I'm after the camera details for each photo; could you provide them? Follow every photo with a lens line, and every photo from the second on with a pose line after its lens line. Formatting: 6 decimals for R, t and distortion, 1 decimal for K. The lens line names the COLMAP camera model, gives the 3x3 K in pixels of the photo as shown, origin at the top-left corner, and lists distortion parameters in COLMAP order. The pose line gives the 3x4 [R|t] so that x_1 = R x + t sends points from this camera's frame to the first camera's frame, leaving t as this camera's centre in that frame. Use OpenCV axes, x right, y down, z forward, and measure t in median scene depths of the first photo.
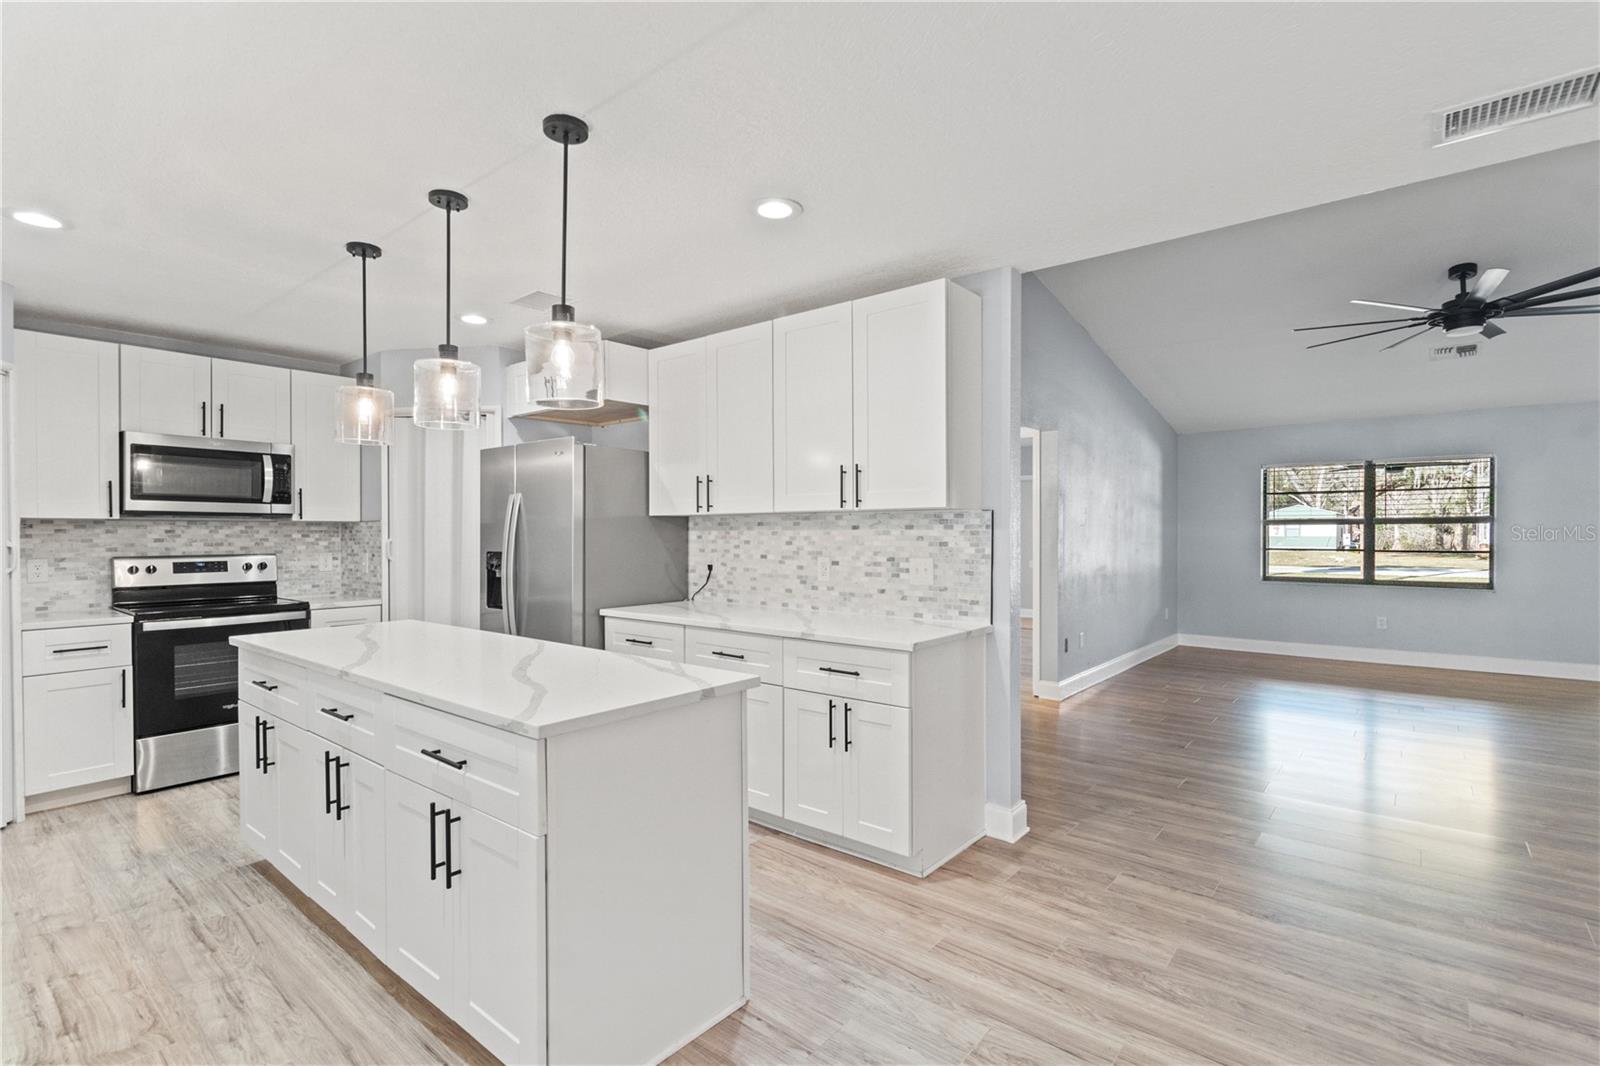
lens RADIAL K [[750.5, 0, 796.0], [0, 750.5, 539.8], [0, 0, 1]] dist [0.002259, 0.000628]
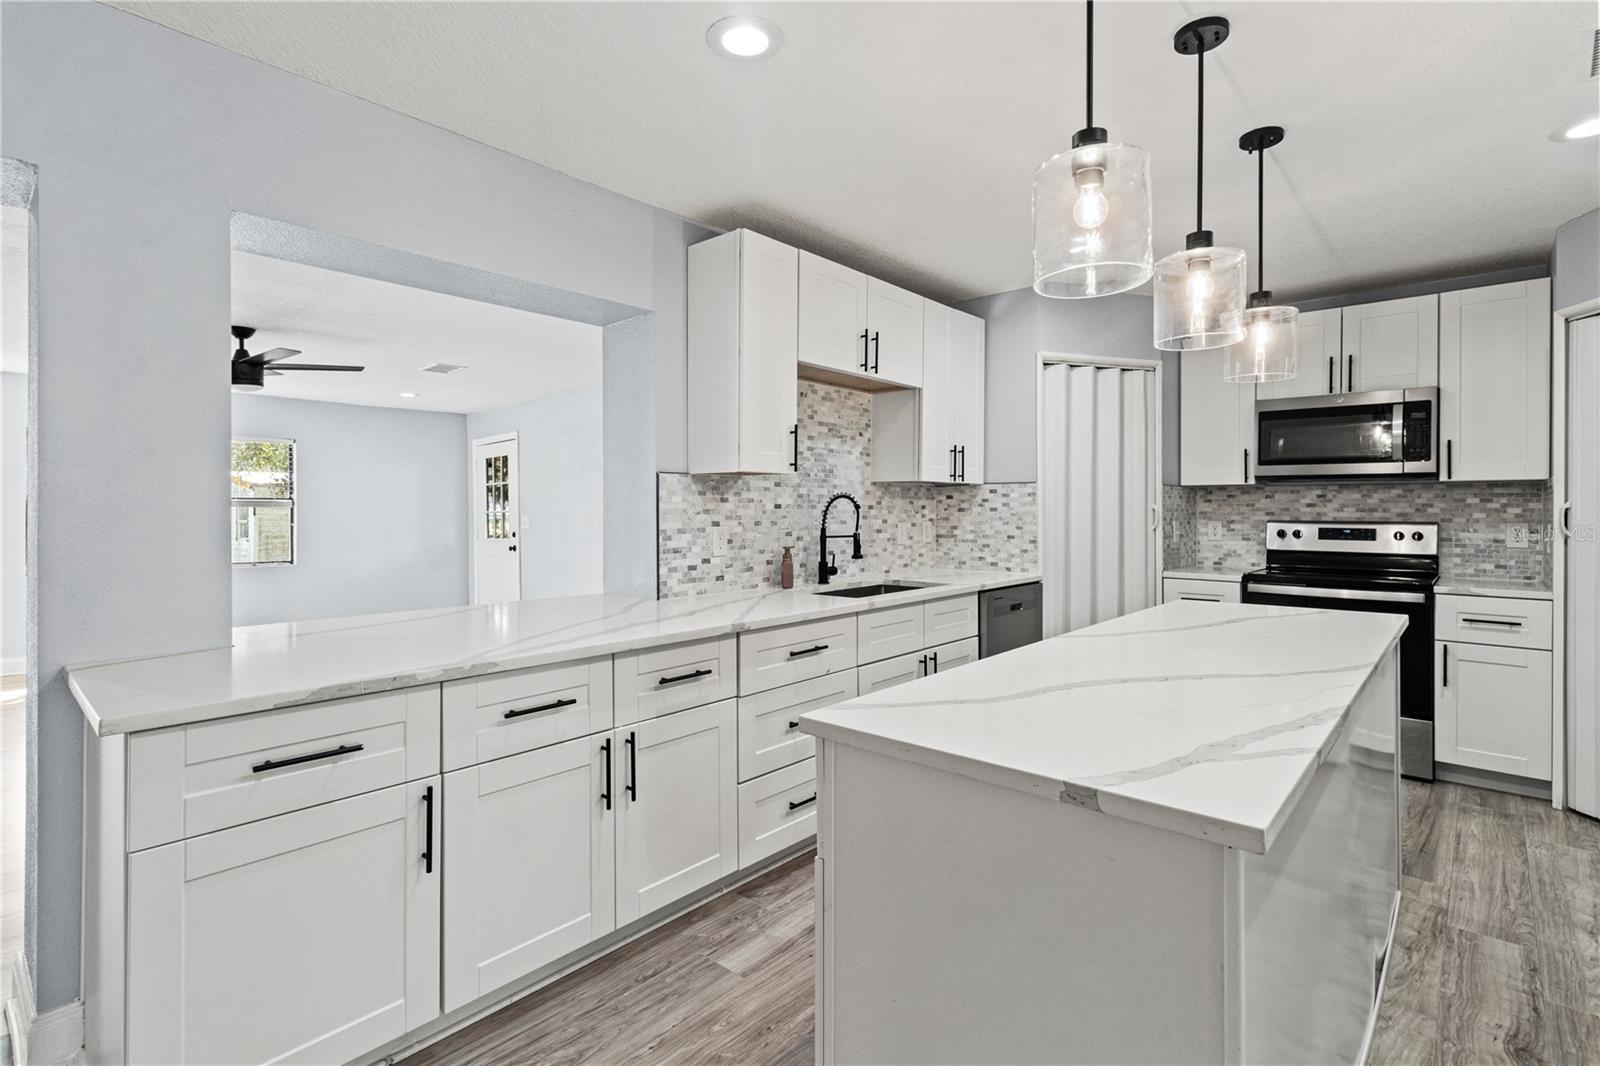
lens RADIAL K [[750.5, 0, 804.7], [0, 750.5, 508.3], [0, 0, 1]] dist [0.002259, 0.000628]
pose [[-0.046176, 0.003115, -0.998928, 0.207603], [-0.008036, 0.999962, 0.003489, 0.008067], [0.998901, 0.008188, -0.046149, 0.454366]]
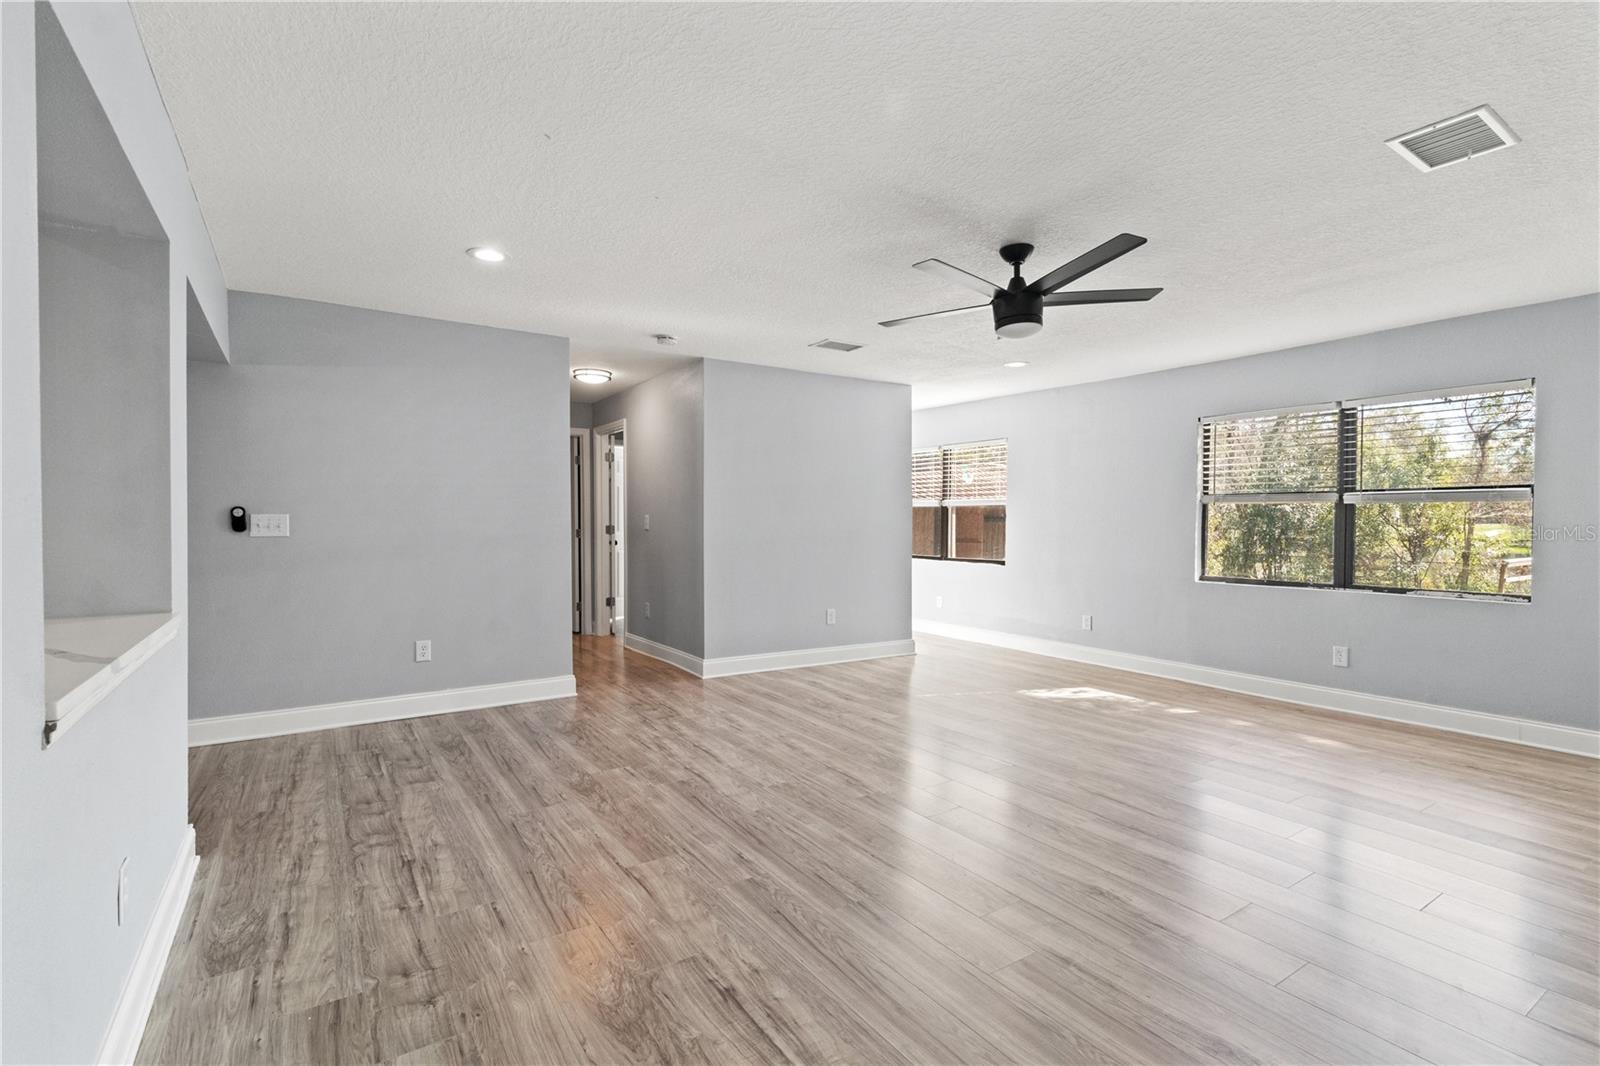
lens RADIAL K [[750.5, 0, 788.3], [0, 750.5, 518.8], [0, 0, 1]] dist [0.002259, 0.000628]
pose [[-0.950194, 0.006381, 0.311593, -1.063999], [0.009209, 0.999929, 0.007604, 0.032449], [-0.311522, 0.010094, -0.950185, 0.399632]]
